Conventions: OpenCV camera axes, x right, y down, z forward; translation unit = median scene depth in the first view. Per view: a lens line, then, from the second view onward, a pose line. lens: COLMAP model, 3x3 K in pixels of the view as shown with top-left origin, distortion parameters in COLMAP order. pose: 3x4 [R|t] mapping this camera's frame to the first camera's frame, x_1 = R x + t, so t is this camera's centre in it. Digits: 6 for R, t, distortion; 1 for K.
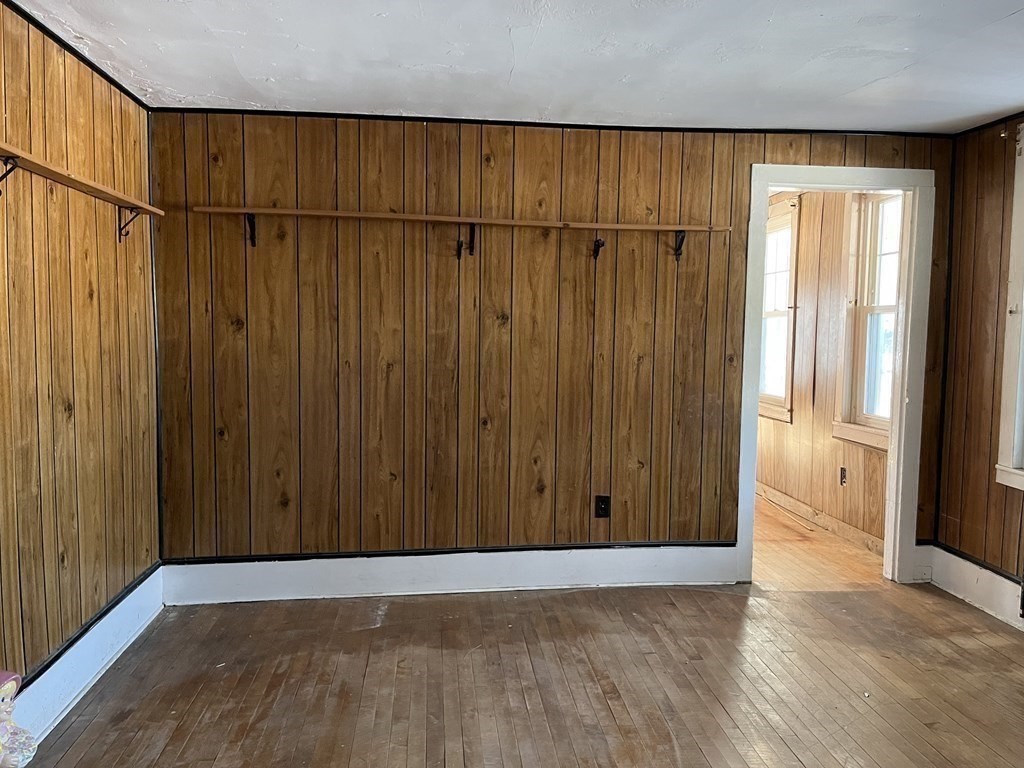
lens RADIAL K [[717.8, 0, 512.0], [0, 717.8, 384.0], [0, 0, 1]] dist [-0.003382, -0.002143]
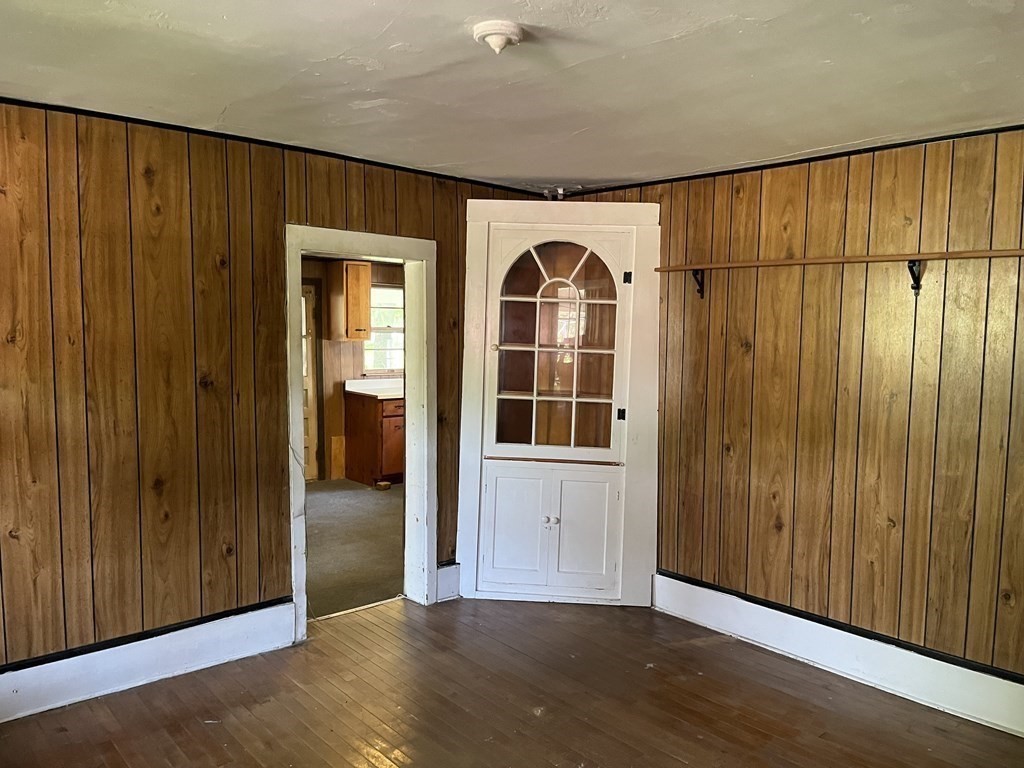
lens RADIAL K [[788.4, 0, 511.9], [0, 788.4, 390.6], [0, 0, 1]] dist [0.081679, -0.109235]
pose [[0.587681, 0.059854, -0.806876, 0.670920], [-0.078413, 0.996779, 0.016829, -0.022593], [0.805284, 0.053379, 0.590481, 0.084560]]
